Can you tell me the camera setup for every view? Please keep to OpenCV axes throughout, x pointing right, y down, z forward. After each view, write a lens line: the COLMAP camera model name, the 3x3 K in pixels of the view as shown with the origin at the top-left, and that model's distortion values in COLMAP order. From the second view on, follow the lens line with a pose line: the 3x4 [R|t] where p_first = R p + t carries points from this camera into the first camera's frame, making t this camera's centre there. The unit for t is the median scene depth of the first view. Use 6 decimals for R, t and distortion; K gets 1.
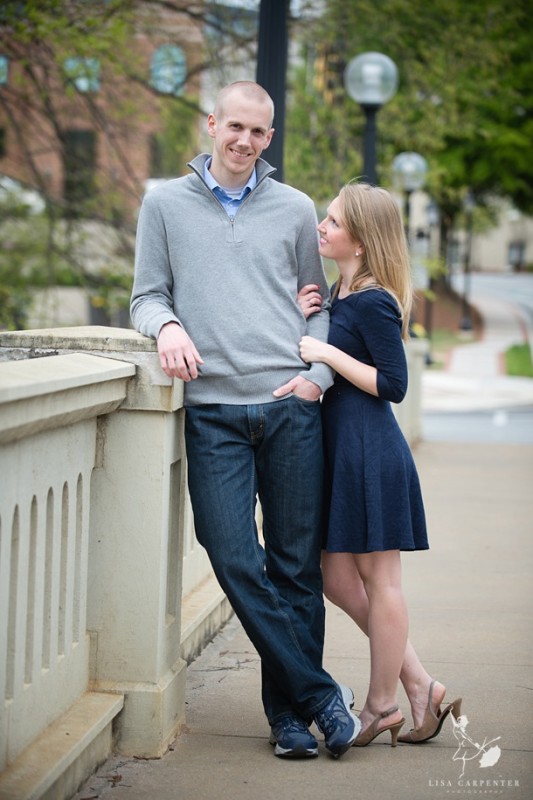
lens RADIAL K [[2294.5, 0, 266.5], [0, 2294.5, 400.0], [0, 0, 1]] dist [-0.031972, -0.542860]
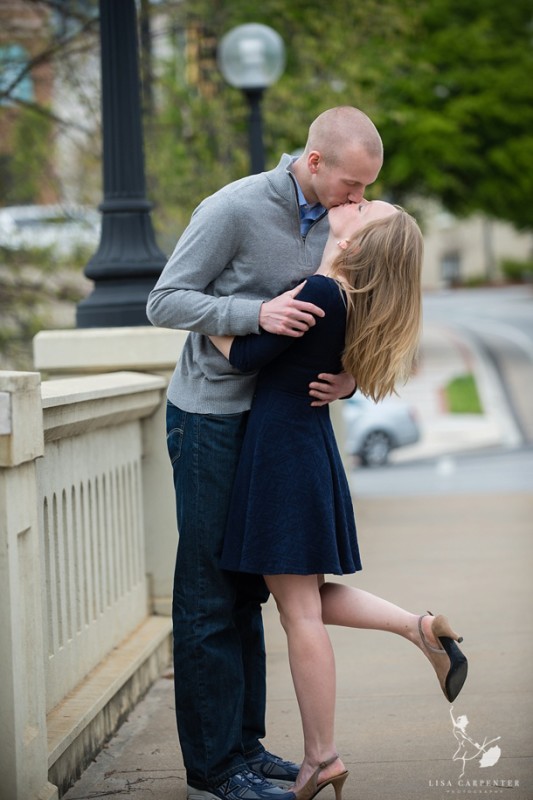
lens RADIAL K [[2788.7, 0, 266.5], [0, 2788.7, 400.0], [0, 0, 1]] dist [0.224513, 4.234709]
pose [[0.996208, -0.077929, 0.038675, 0.010011], [0.078824, 0.996642, -0.022181, 0.010309], [-0.036816, 0.025145, 0.999006, 0.038662]]
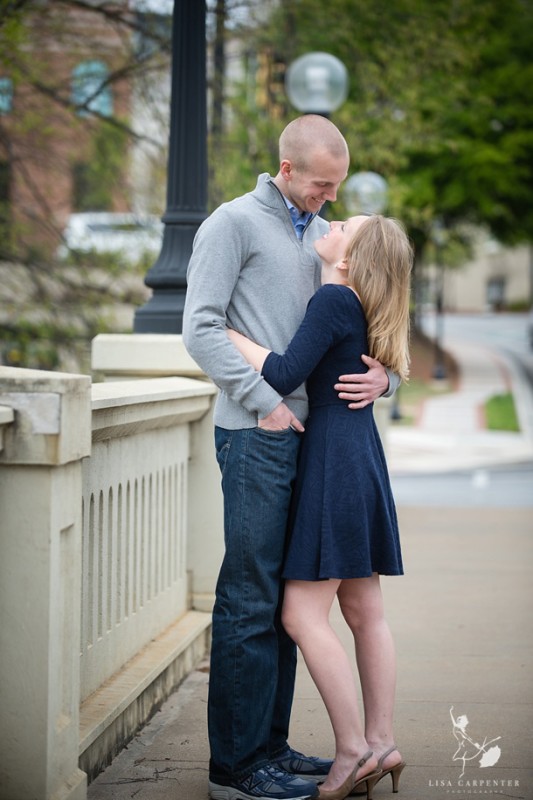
lens RADIAL K [[2628.5, 0, 266.5], [0, 2628.5, 400.0], [0, 0, 1]] dist [0.186389, 1.437798]
pose [[0.999544, -0.022635, 0.019992, 0.014140], [0.023132, 0.999419, -0.025016, 0.006950], [-0.019414, 0.025468, 0.999487, 0.060286]]
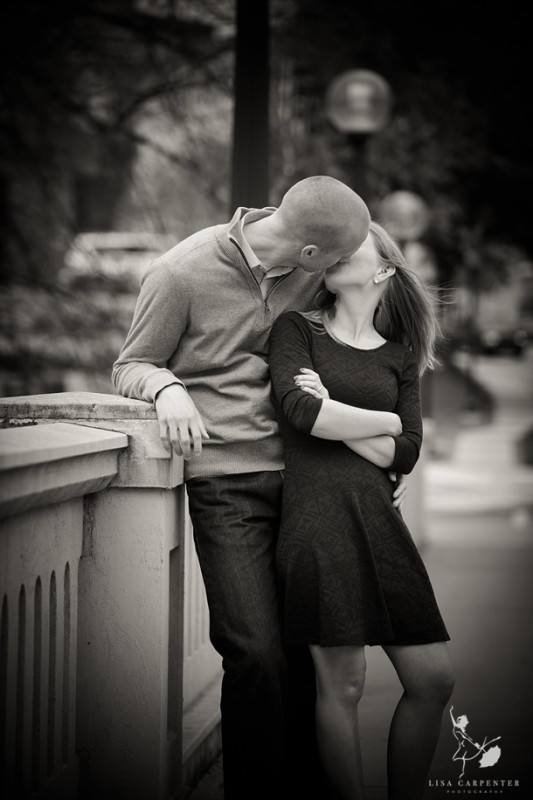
lens RADIAL K [[2868.1, 0, 266.5], [0, 2868.1, 400.0], [0, 0, 1]] dist [0.239452, 2.586154]
pose [[0.999555, -0.024487, 0.017010, -0.022917], [0.025115, 0.998972, -0.037741, 0.013331], [-0.016068, 0.038151, 0.999143, -0.073023]]
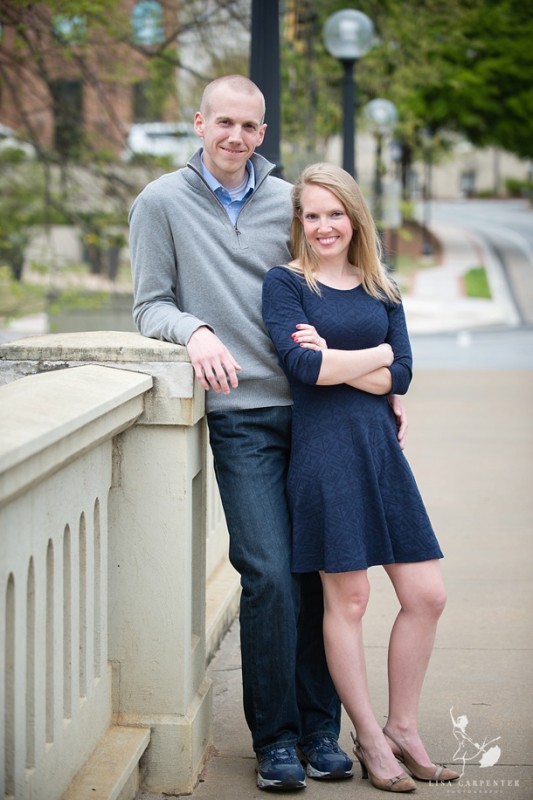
lens RADIAL K [[2064.6, 0, 266.5], [0, 2064.6, 400.0], [0, 0, 1]] dist [-0.117958, -0.924474]
pose [[0.999592, -0.026316, 0.011118, -0.020411], [0.025839, 0.998823, 0.041046, -0.038368], [-0.012185, -0.040742, 0.999095, 0.165305]]
